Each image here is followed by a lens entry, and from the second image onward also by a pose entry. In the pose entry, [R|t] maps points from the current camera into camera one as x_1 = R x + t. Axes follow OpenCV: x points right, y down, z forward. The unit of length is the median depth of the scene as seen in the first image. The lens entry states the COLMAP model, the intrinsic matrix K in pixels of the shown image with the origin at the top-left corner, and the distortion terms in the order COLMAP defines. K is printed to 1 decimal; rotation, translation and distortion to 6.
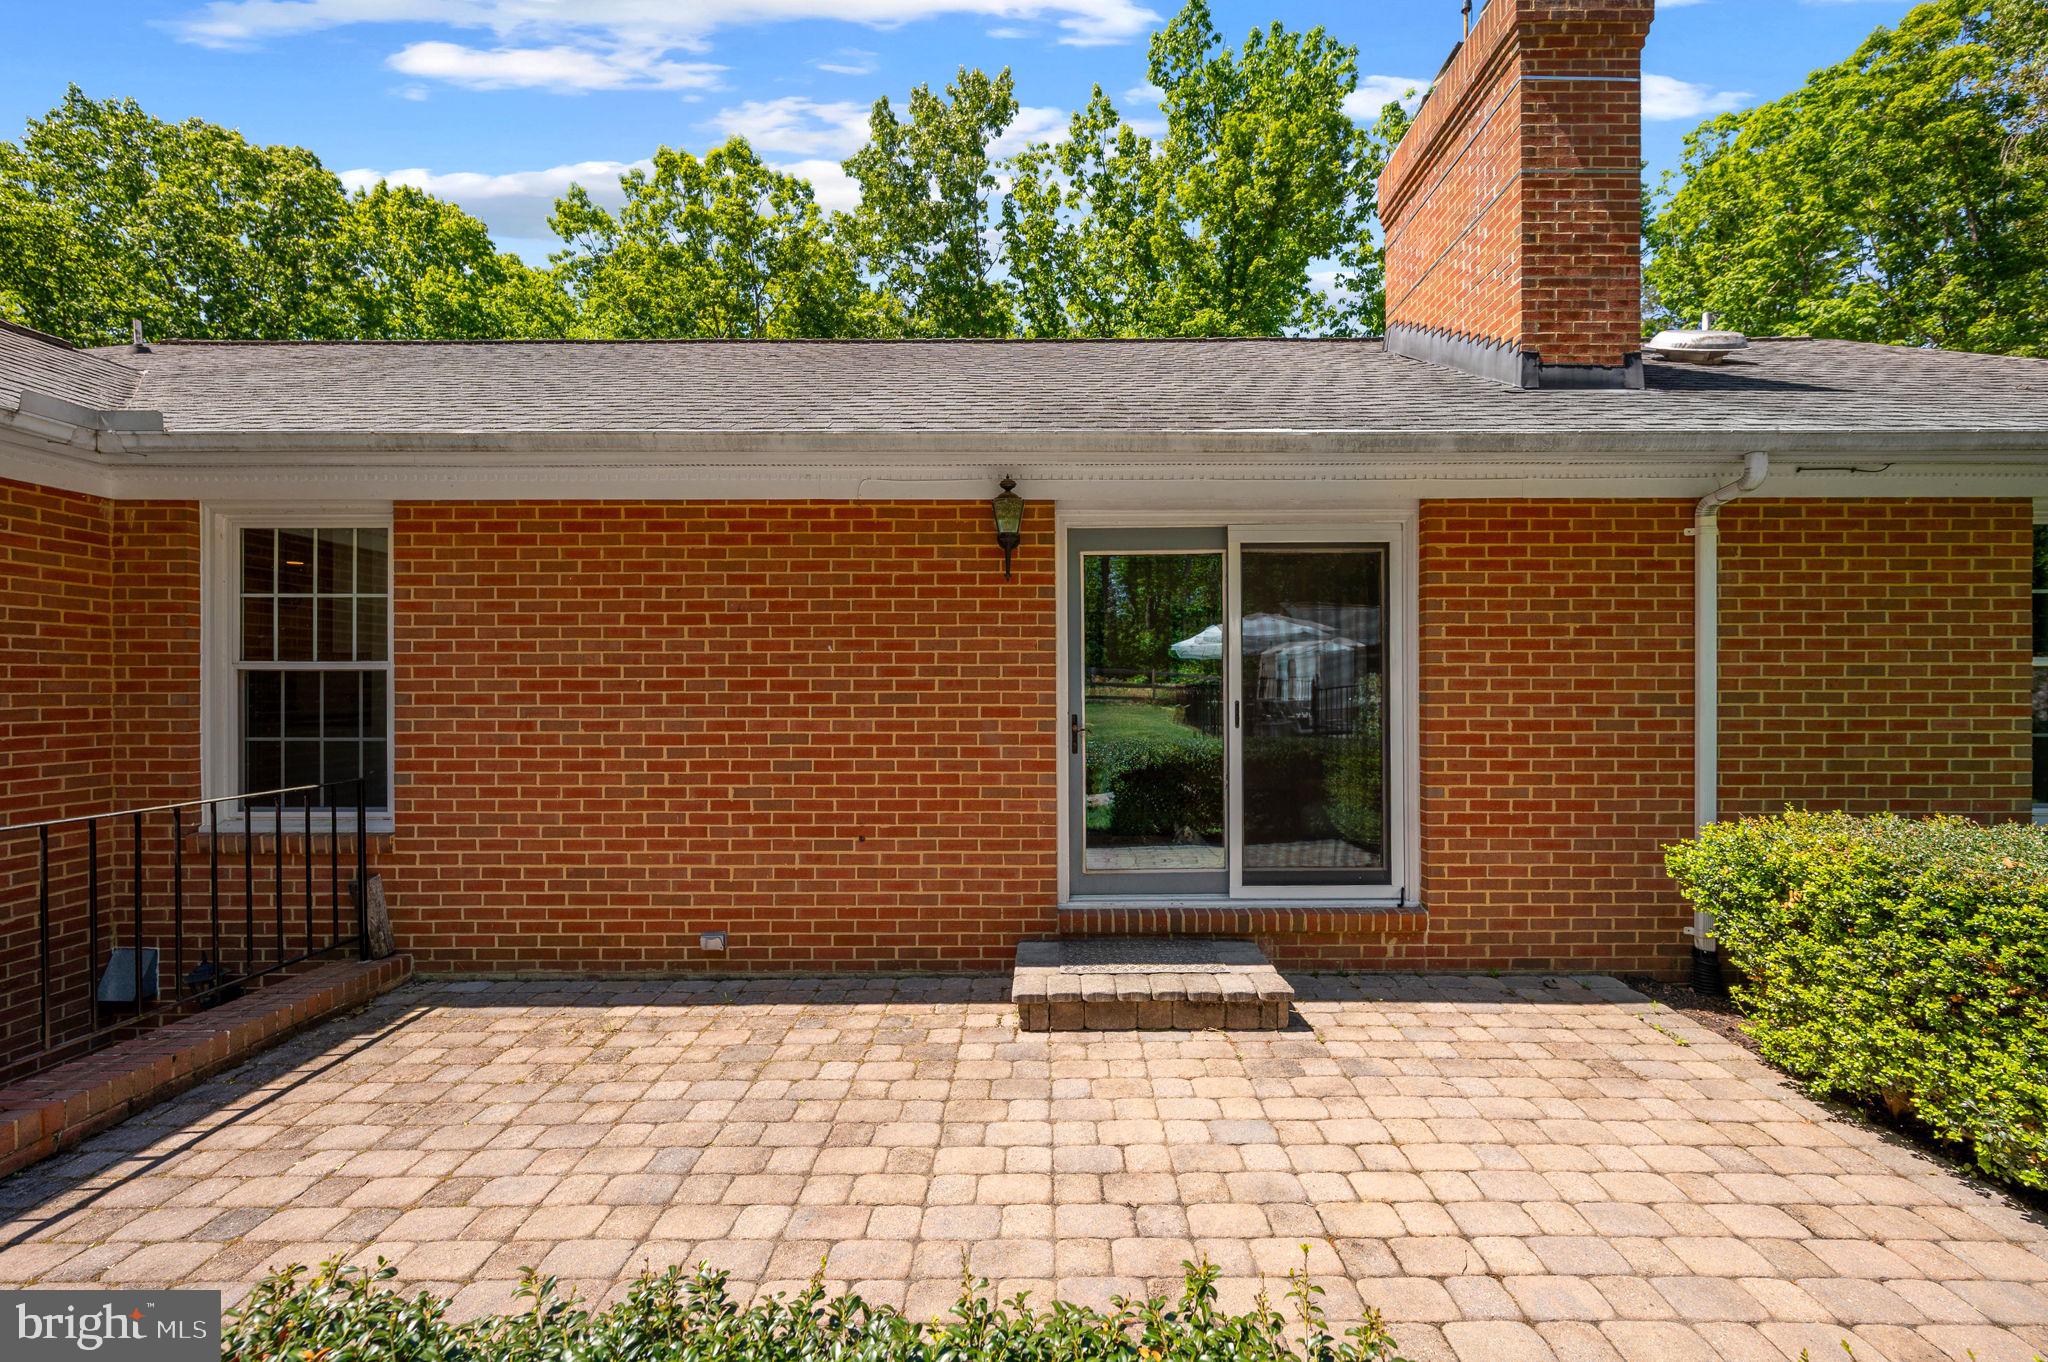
lens RADIAL K [[815.1, 0, 1029.0], [0, 815.1, 672.5], [0, 0, 1]] dist [-0.000668, -0.000044]
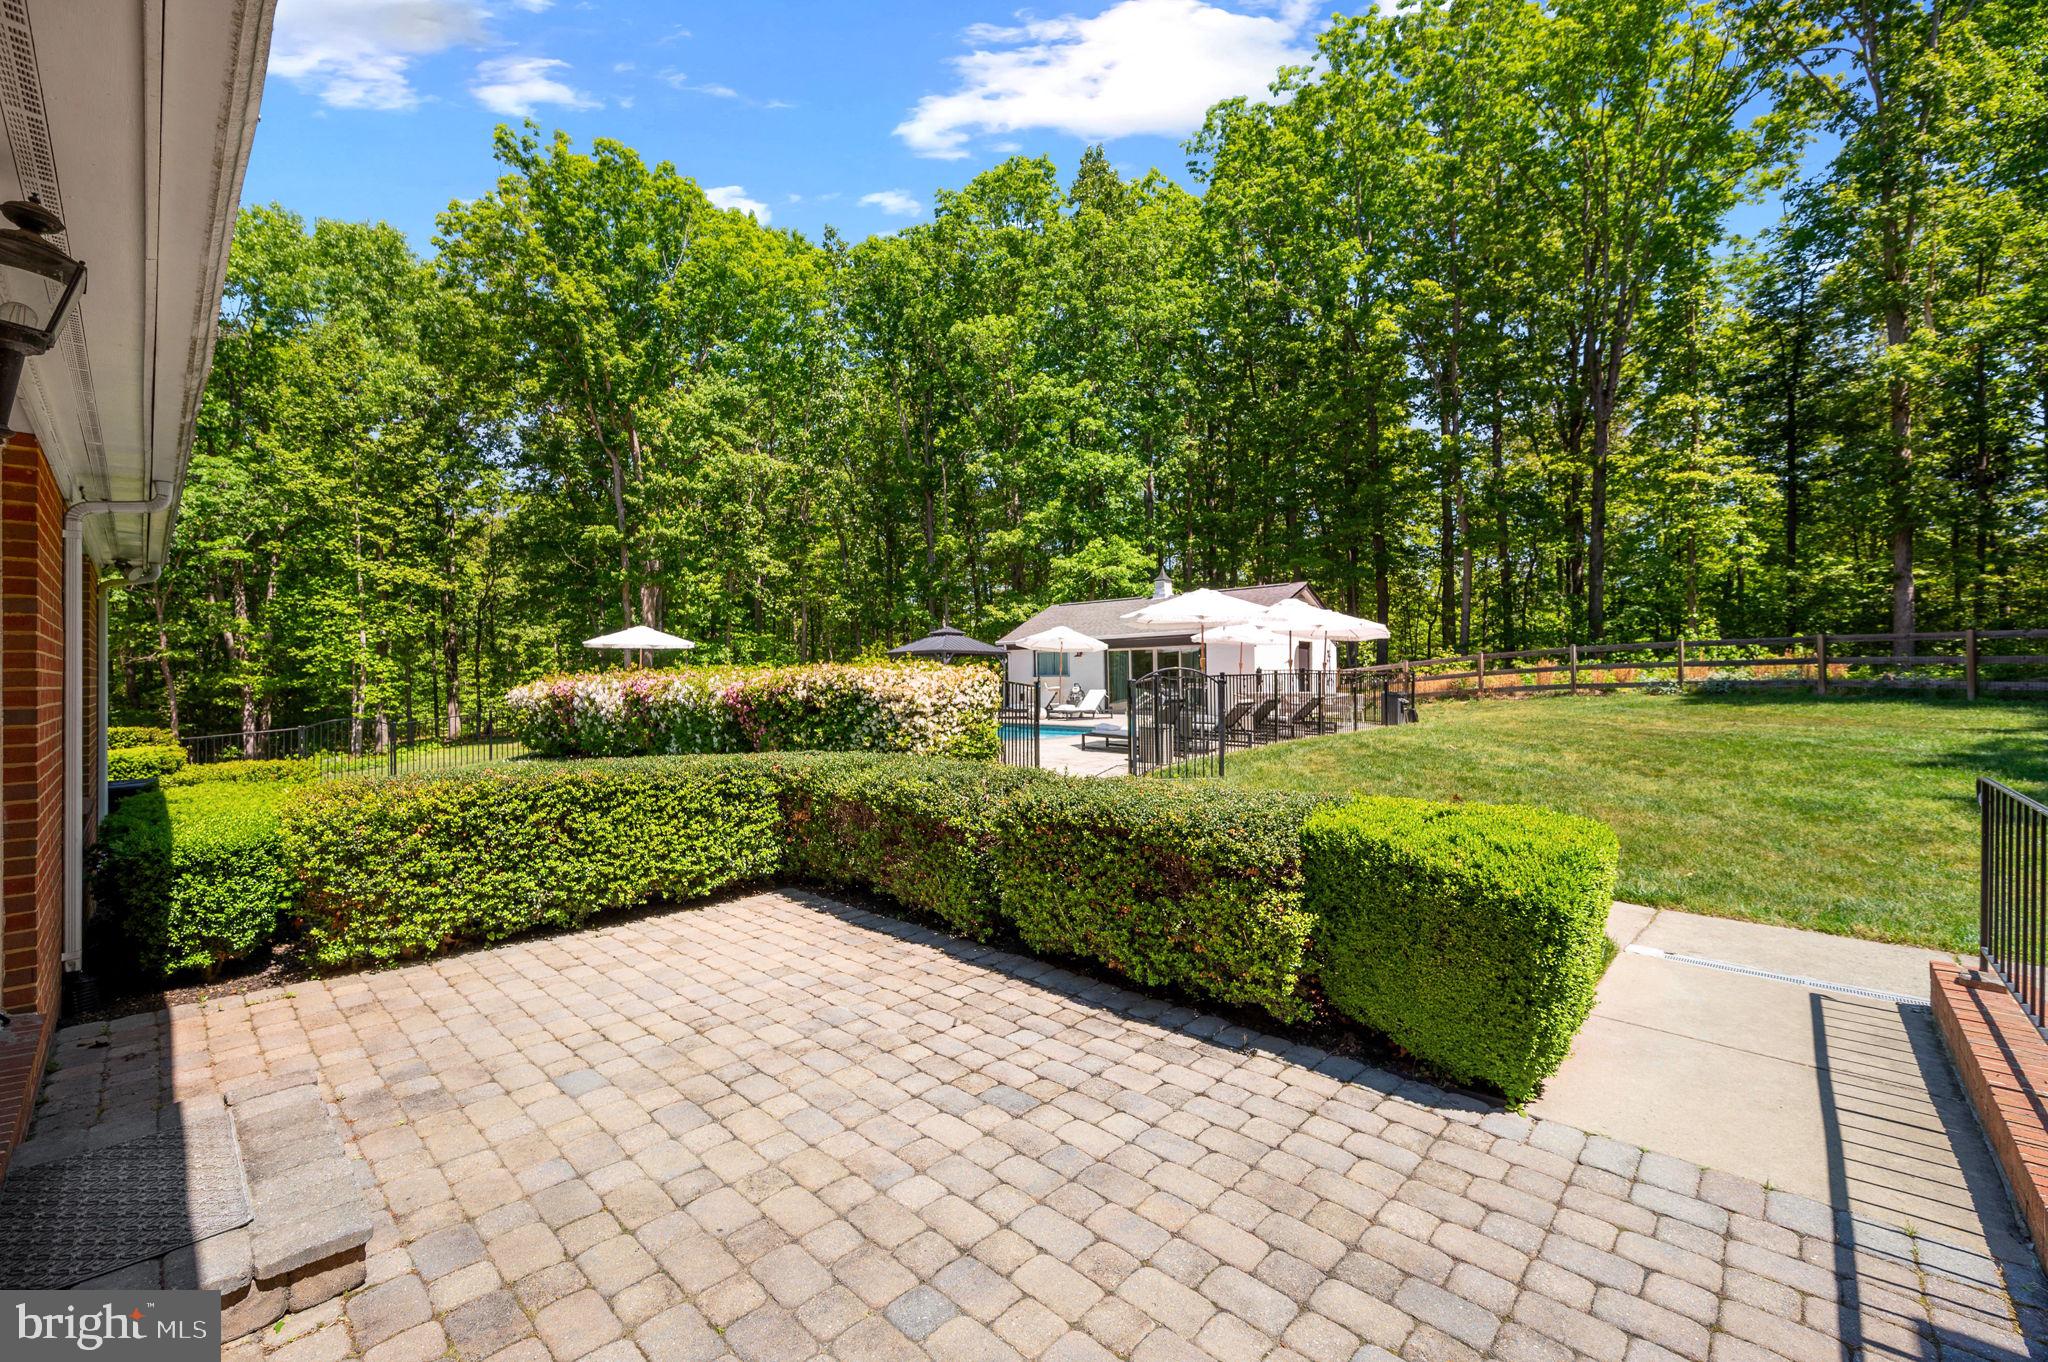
lens RADIAL K [[815.1, 0, 1026.7], [0, 815.1, 682.8], [0, 0, 1]] dist [-0.000668, -0.000044]
pose [[-0.732217, 0.005903, 0.681046, -0.971561], [0.008118, 0.999967, 0.000061, 0.010337], [-0.681024, 0.005573, -0.732240, 1.404224]]
